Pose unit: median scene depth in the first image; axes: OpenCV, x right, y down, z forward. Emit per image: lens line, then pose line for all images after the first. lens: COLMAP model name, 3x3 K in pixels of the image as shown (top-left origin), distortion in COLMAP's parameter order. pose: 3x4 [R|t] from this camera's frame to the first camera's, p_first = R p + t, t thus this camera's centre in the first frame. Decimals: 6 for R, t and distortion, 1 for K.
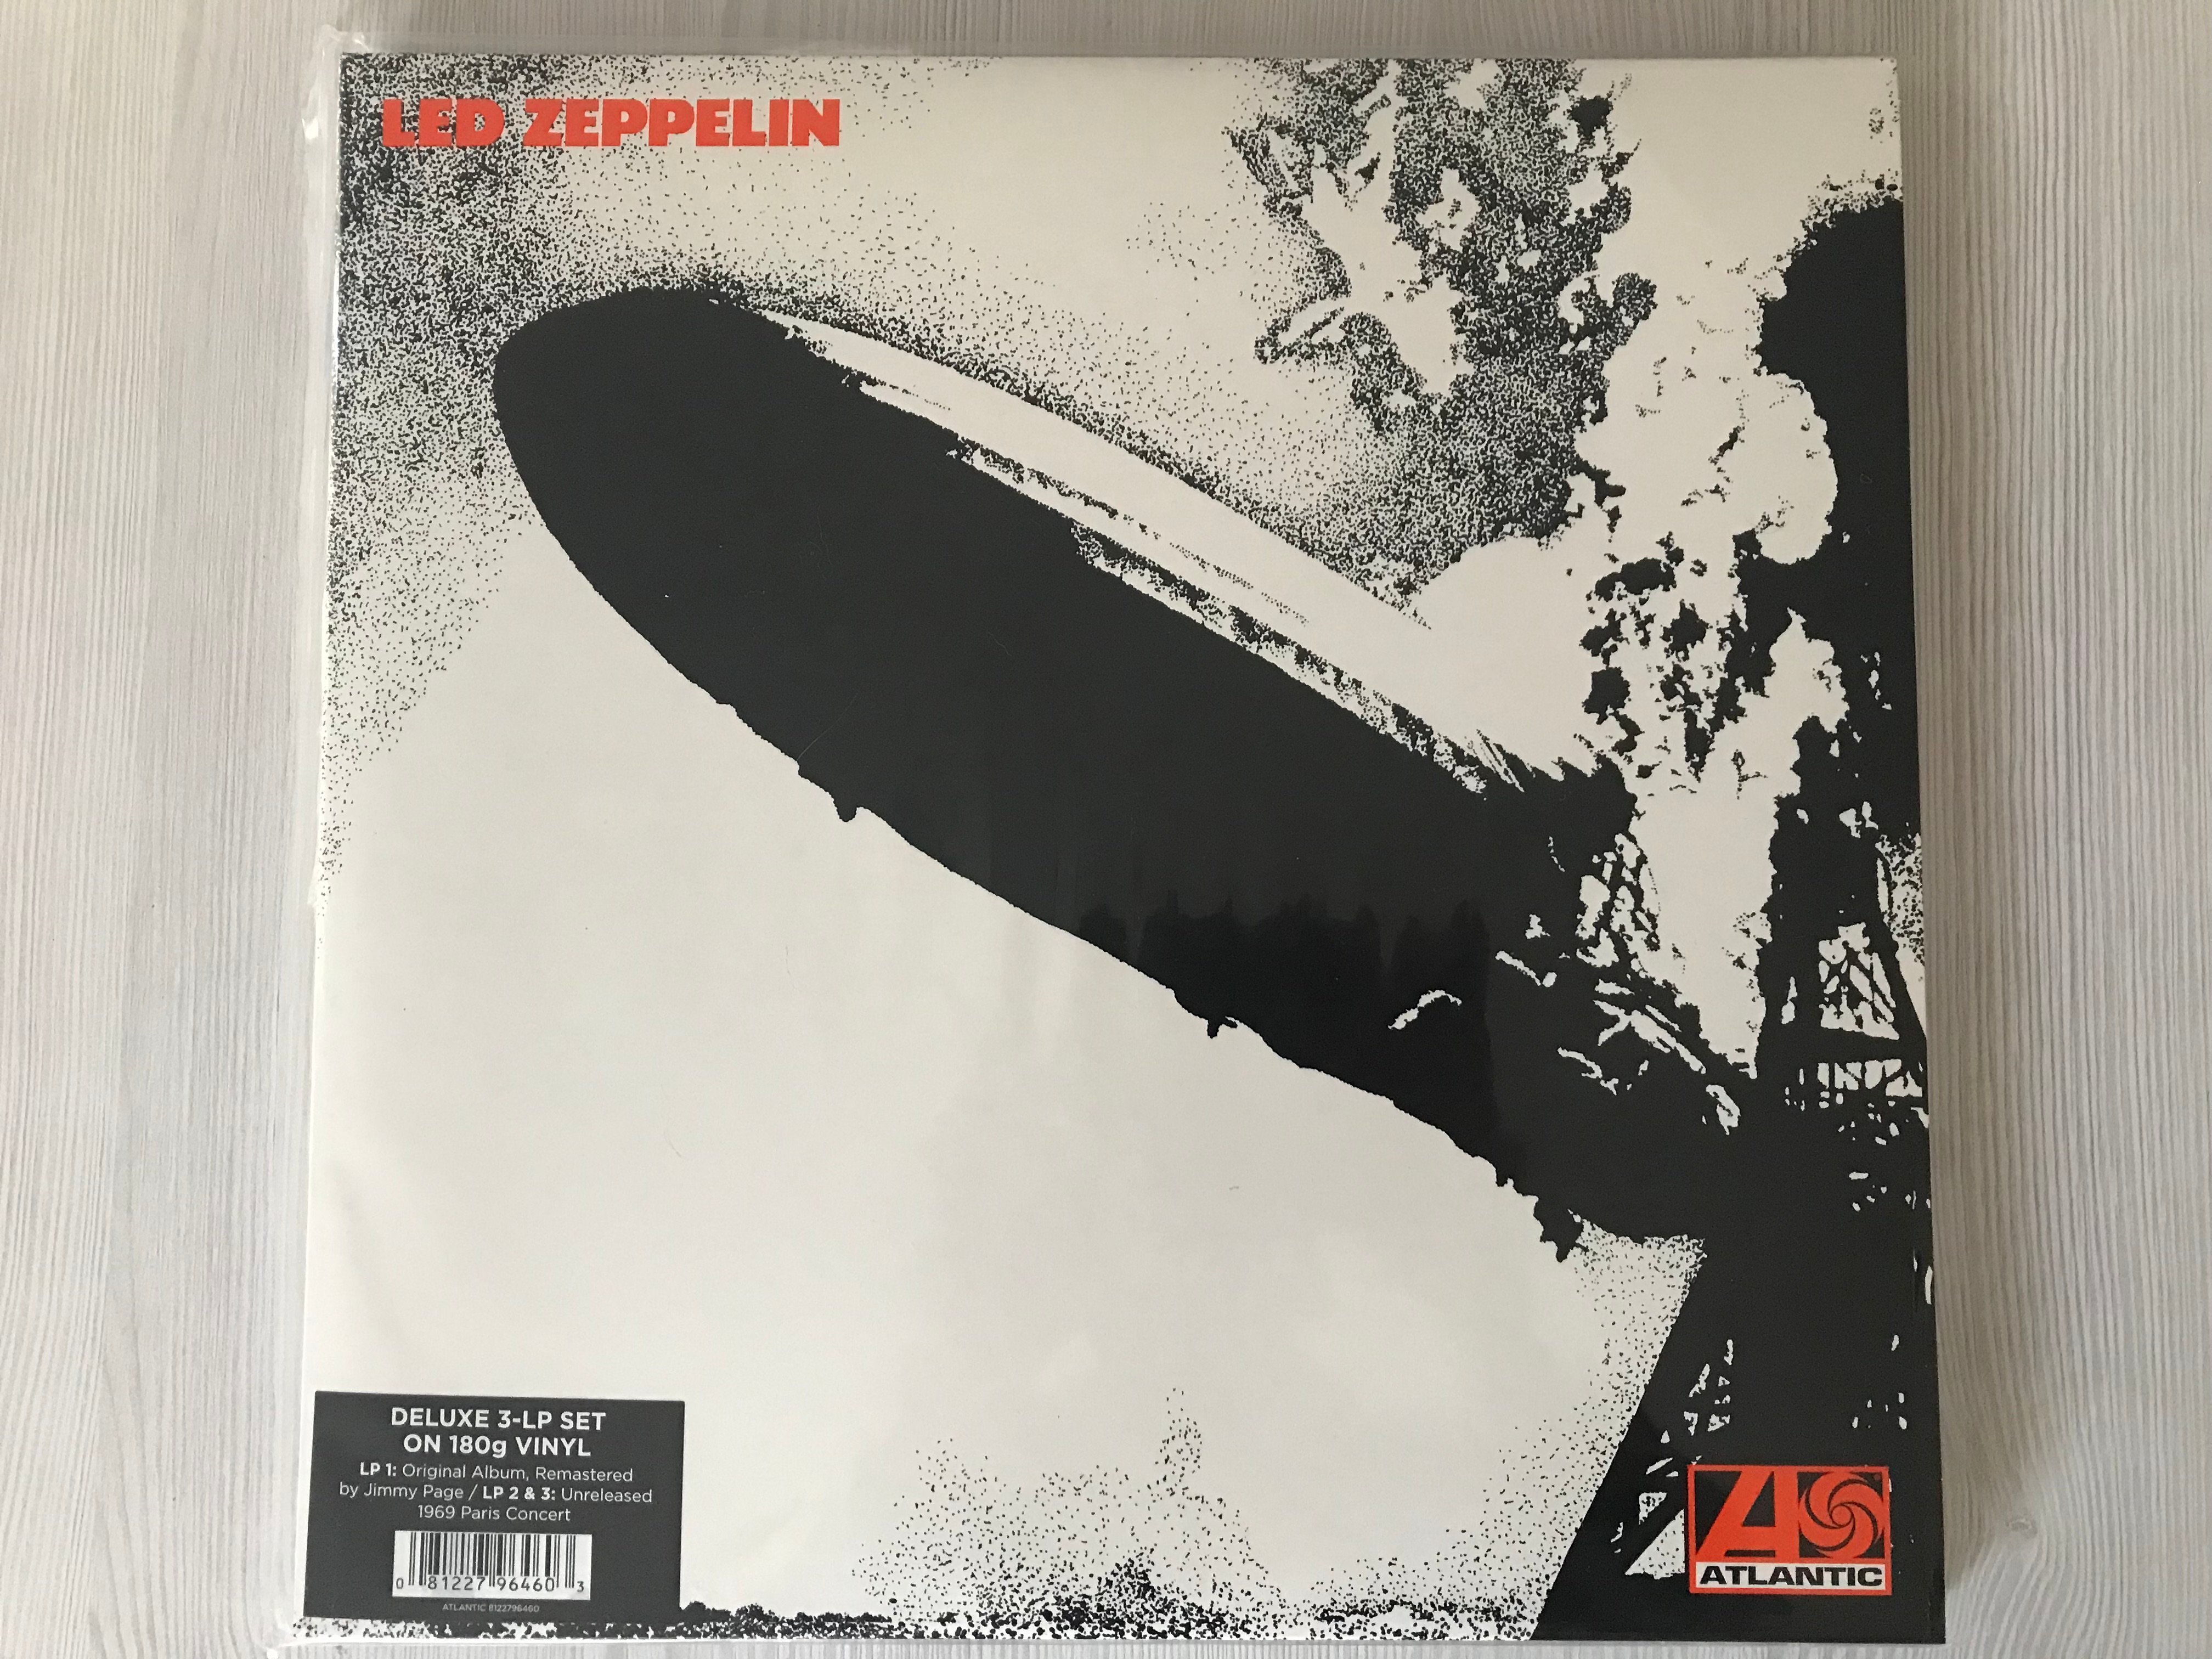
lens RADIAL K [[1806.6, 0, 1113.1], [0, 1806.6, 843.3], [0, 0, 1]] dist [0.040544, -0.081352]
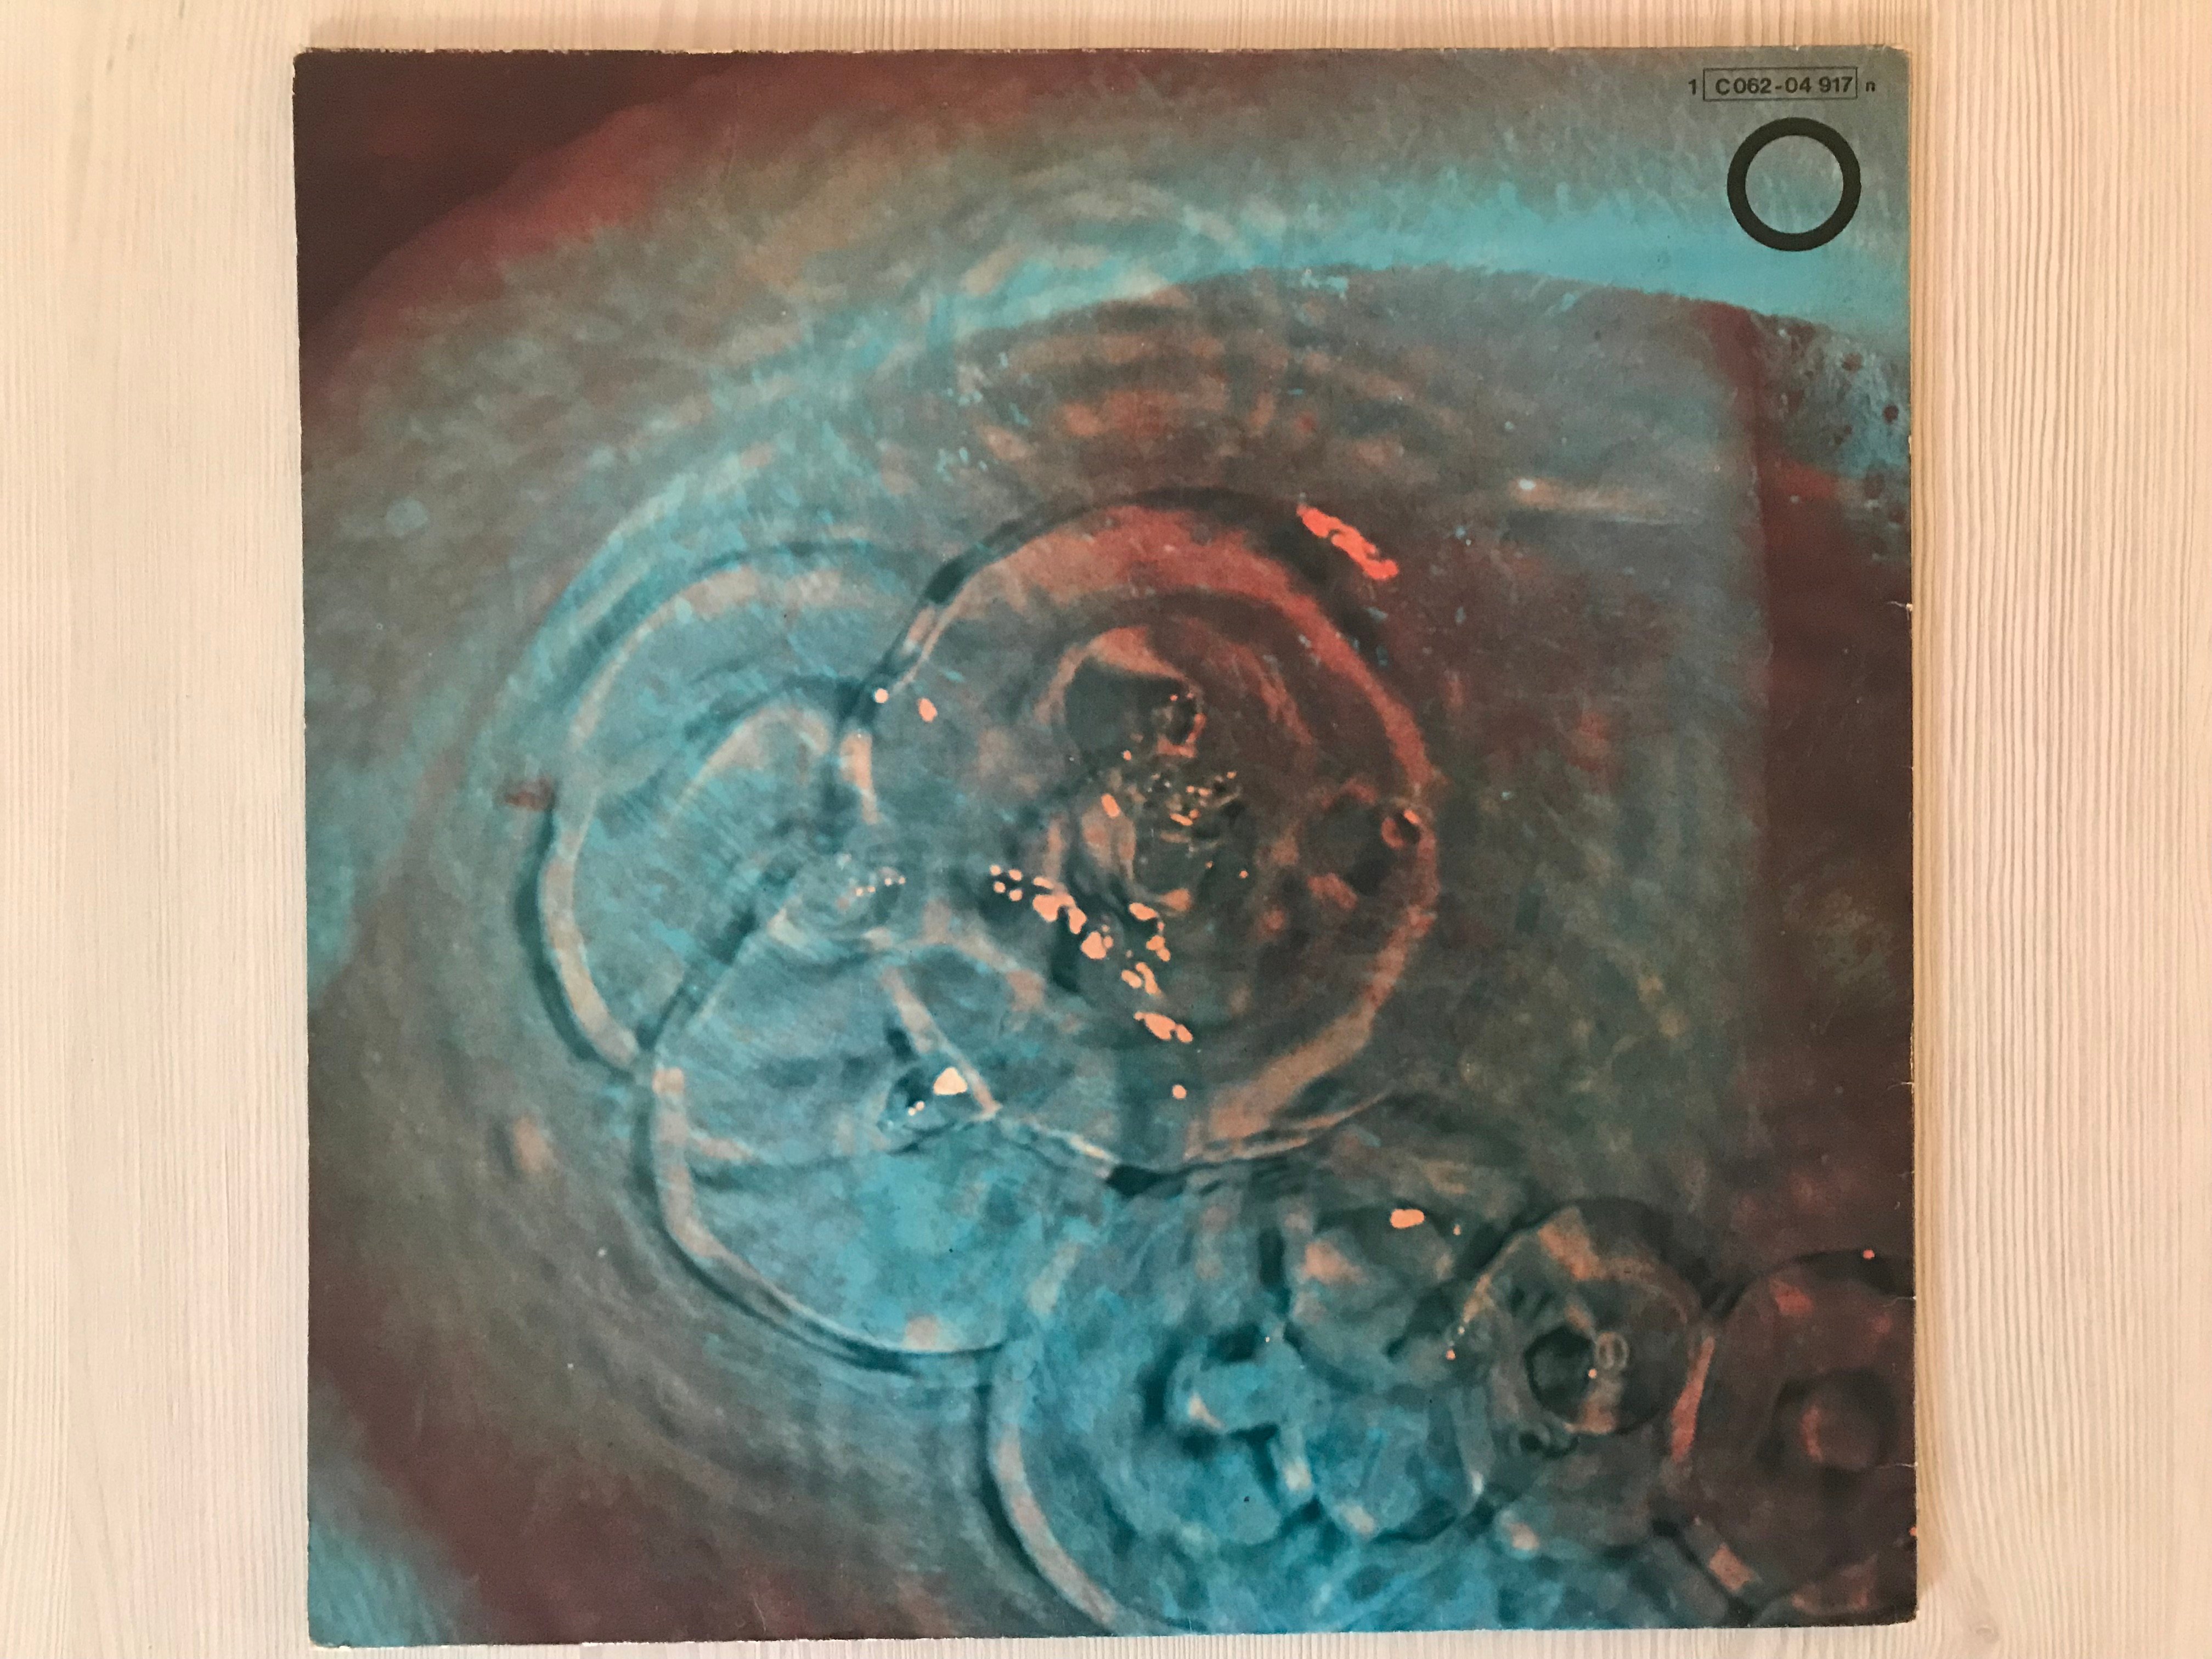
lens RADIAL K [[1806.6, 0, 1107.9], [0, 1806.6, 814.1], [0, 0, 1]] dist [0.040544, -0.081352]
pose [[0.999796, -0.017154, 0.010670, 0.008616], [0.016318, 0.997123, 0.074021, -0.157925], [-0.011909, -0.073831, 0.997200, 0.030316]]
